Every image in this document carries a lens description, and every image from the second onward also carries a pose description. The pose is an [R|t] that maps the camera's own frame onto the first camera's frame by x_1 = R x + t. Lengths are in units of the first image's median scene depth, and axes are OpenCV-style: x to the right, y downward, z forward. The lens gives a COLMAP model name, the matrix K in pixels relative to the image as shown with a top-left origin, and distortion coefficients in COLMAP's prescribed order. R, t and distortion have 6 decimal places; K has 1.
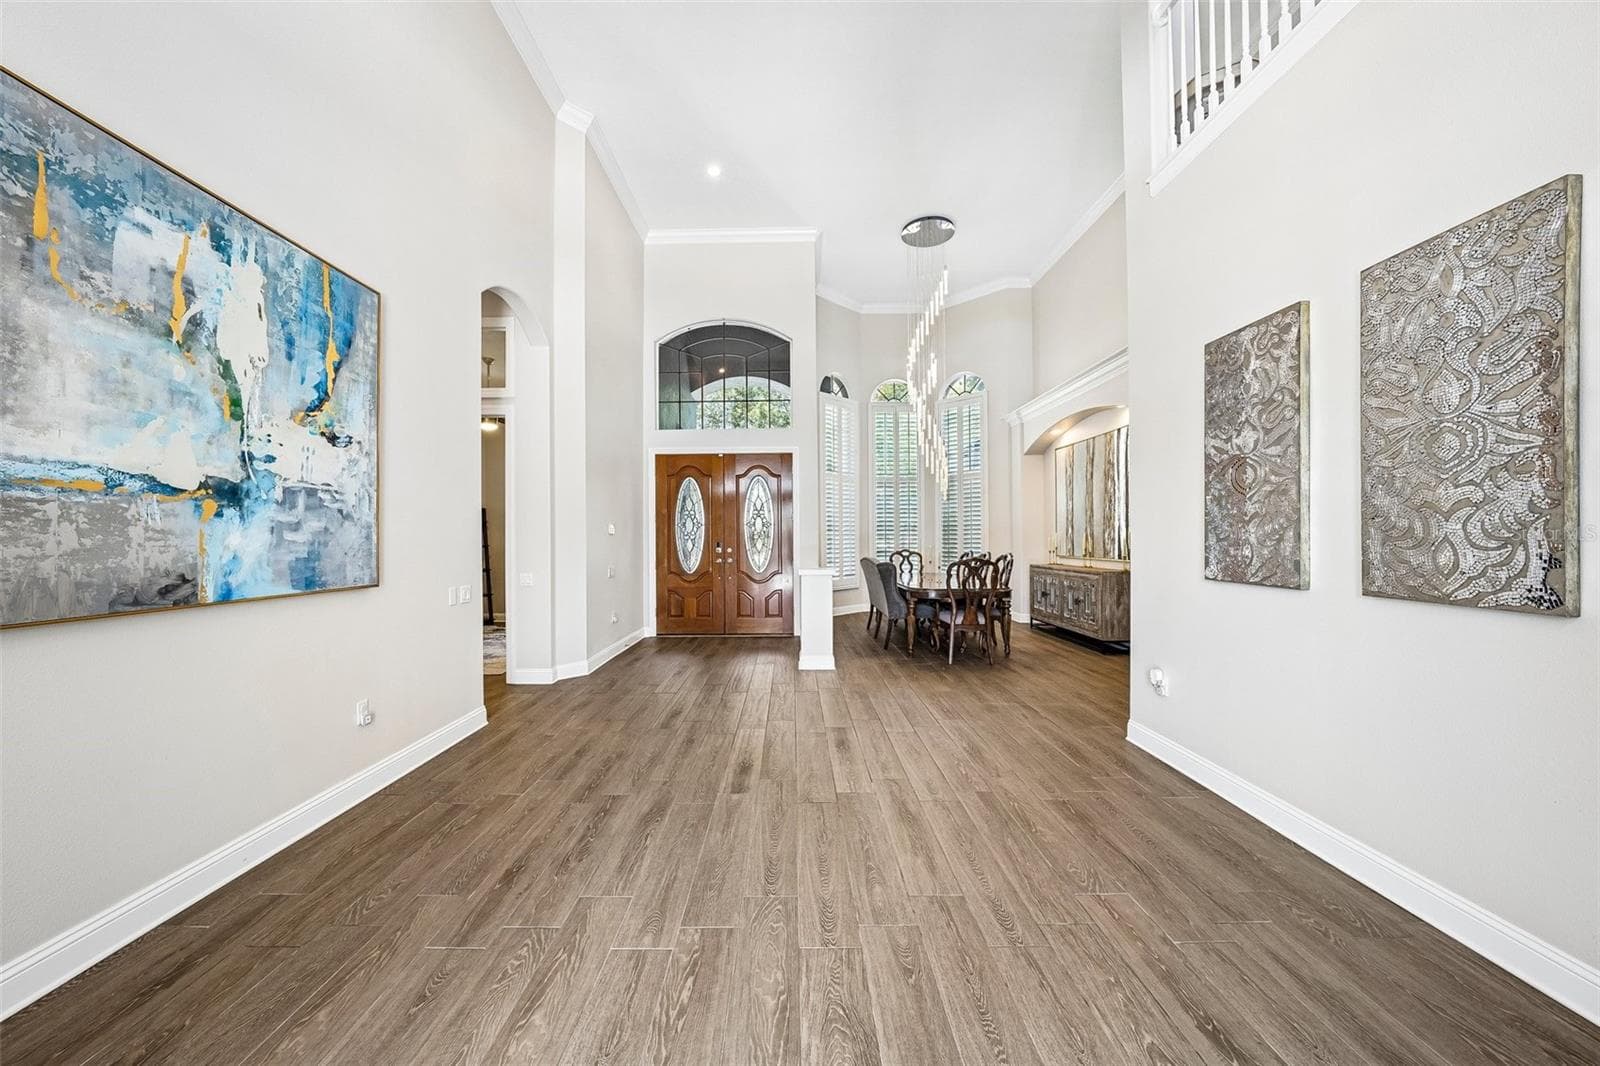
lens RADIAL K [[891.4, 0, 798.5], [0, 891.4, 542.6], [0, 0, 1]] dist [-0.056892, -0.000031]
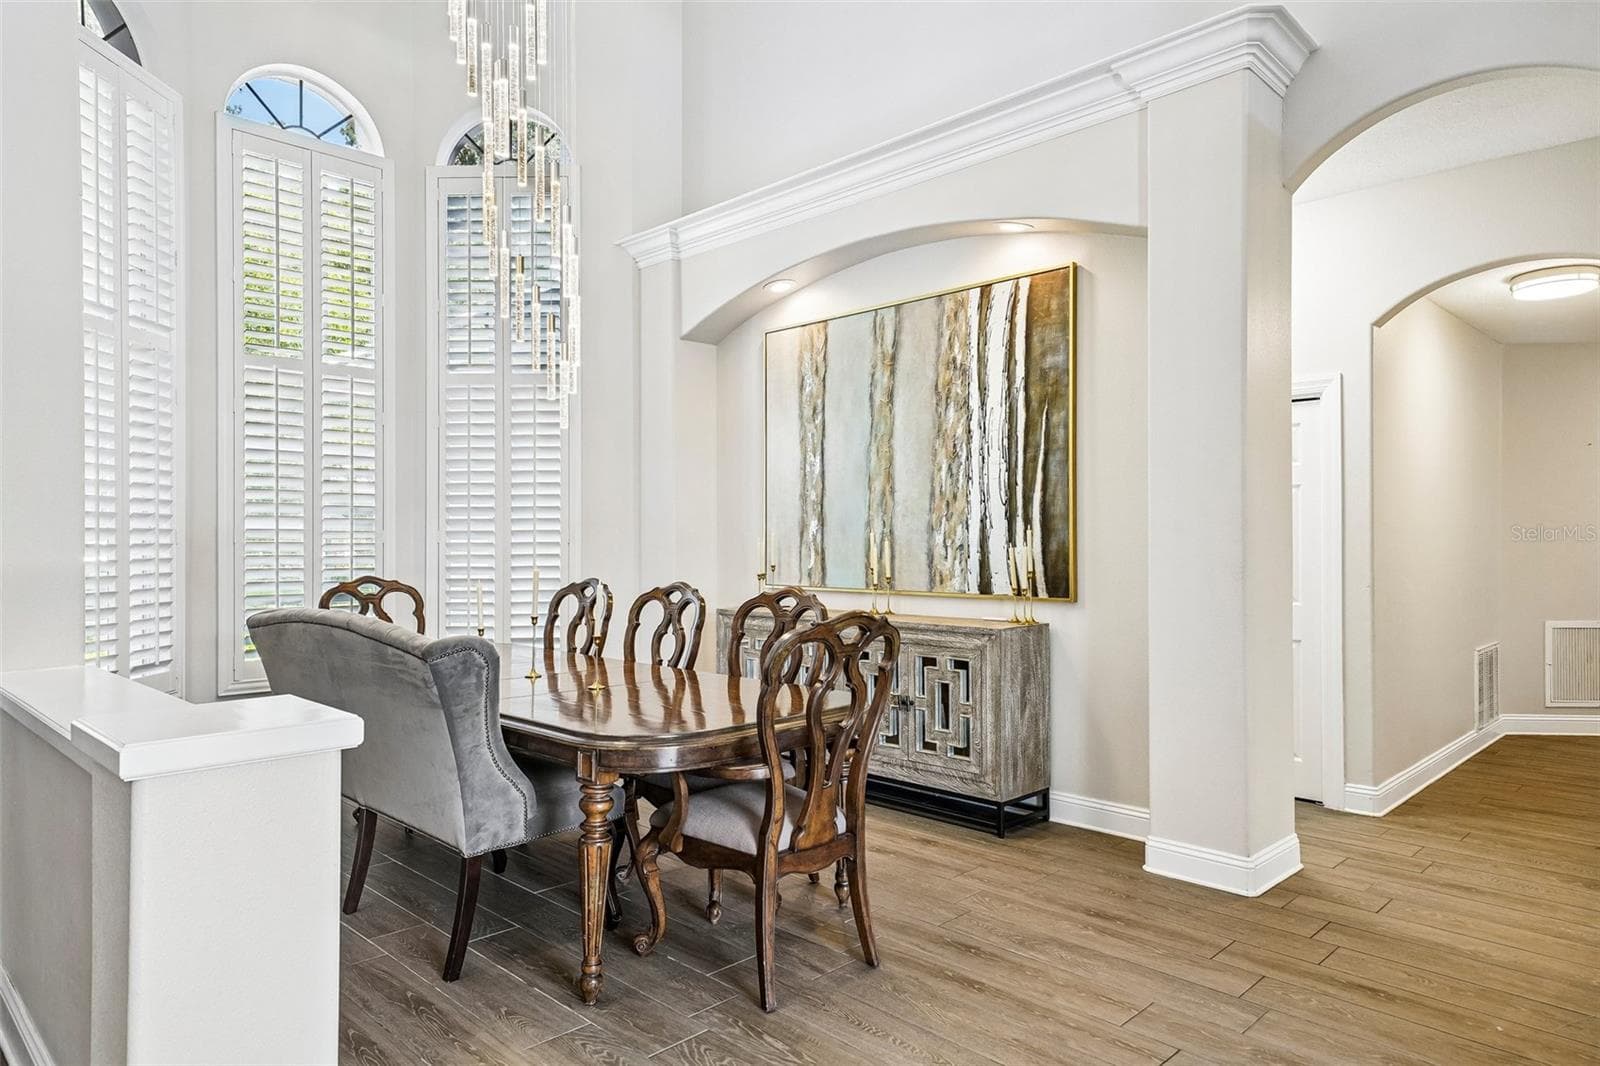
lens RADIAL K [[891.4, 0, 798.5], [0, 891.4, 542.6], [0, 0, 1]] dist [-0.056892, -0.000031]
pose [[0.671749, 0.006749, 0.740748, -0.011150], [-0.001269, 0.999968, -0.007960, -0.002340], [-0.740778, 0.004408, 0.671736, 0.771554]]
